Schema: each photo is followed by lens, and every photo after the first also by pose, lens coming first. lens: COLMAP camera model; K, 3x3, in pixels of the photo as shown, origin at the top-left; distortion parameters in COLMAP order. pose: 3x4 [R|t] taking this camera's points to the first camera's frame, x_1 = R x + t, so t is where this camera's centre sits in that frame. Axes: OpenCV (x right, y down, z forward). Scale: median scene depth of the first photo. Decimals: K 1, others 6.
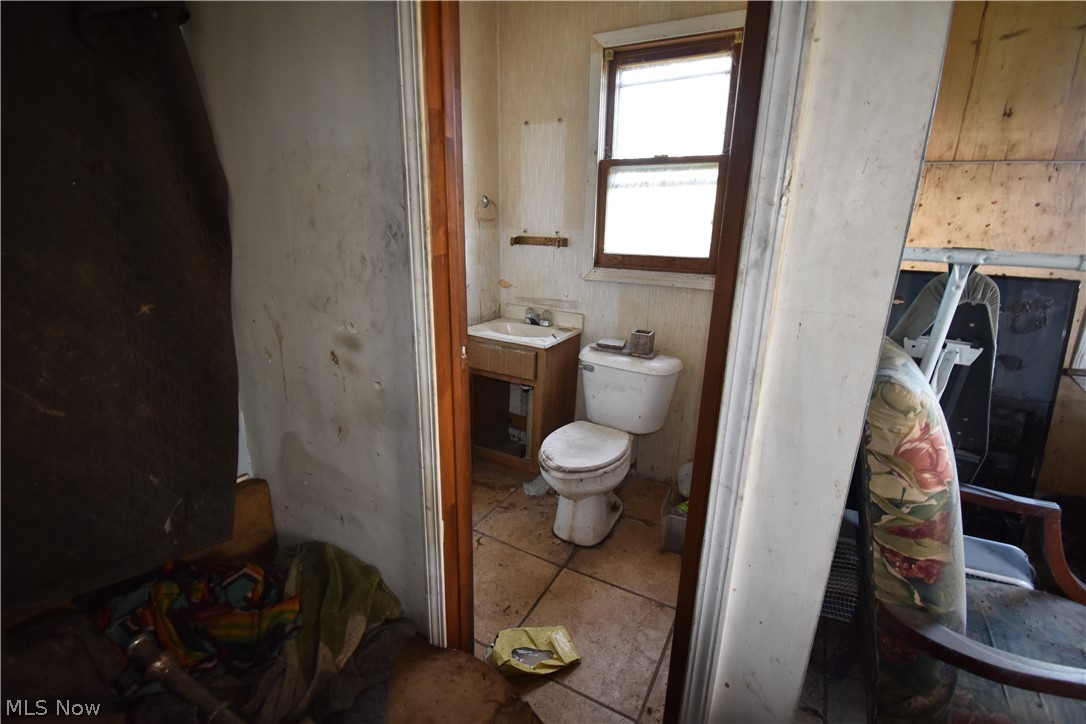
lens RADIAL K [[493.5, 0, 543.0], [0, 493.5, 362.0], [0, 0, 1]] dist [0.010625, -0.024377]
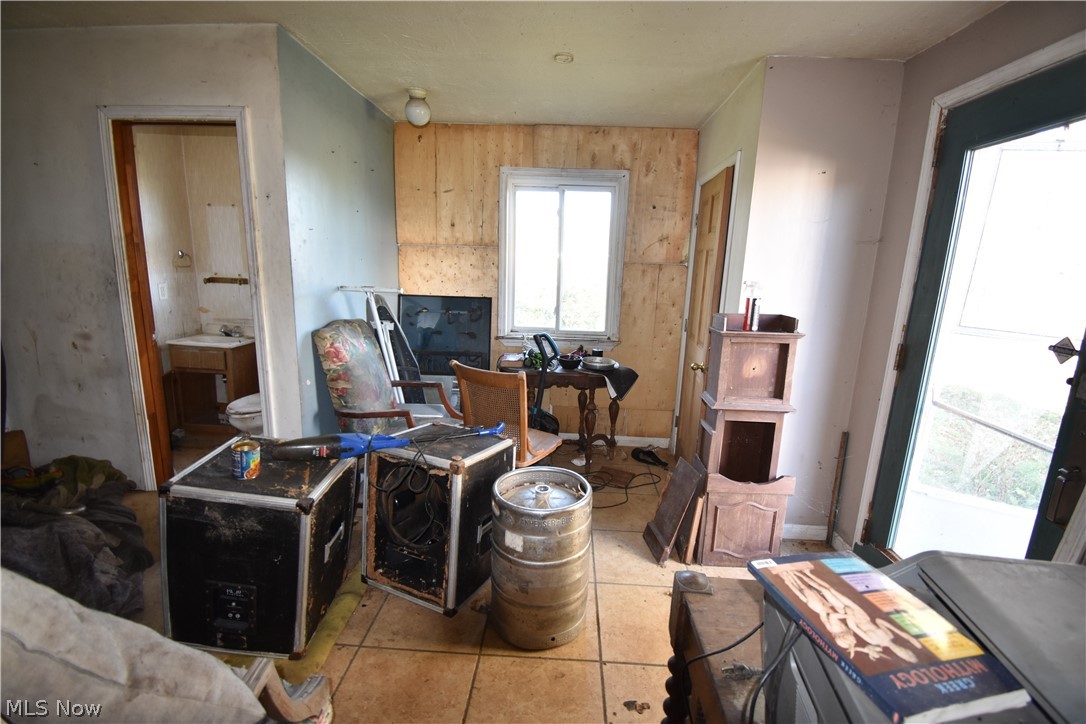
lens RADIAL K [[474.1, 0, 549.4], [0, 474.1, 359.7], [0, 0, 1]] dist [0.003435, -0.020084]
pose [[0.886536, -0.078057, 0.456028, 0.304125], [0.105479, 0.993807, -0.034948, 0.239010], [-0.450476, 0.079084, 0.889279, -1.133011]]
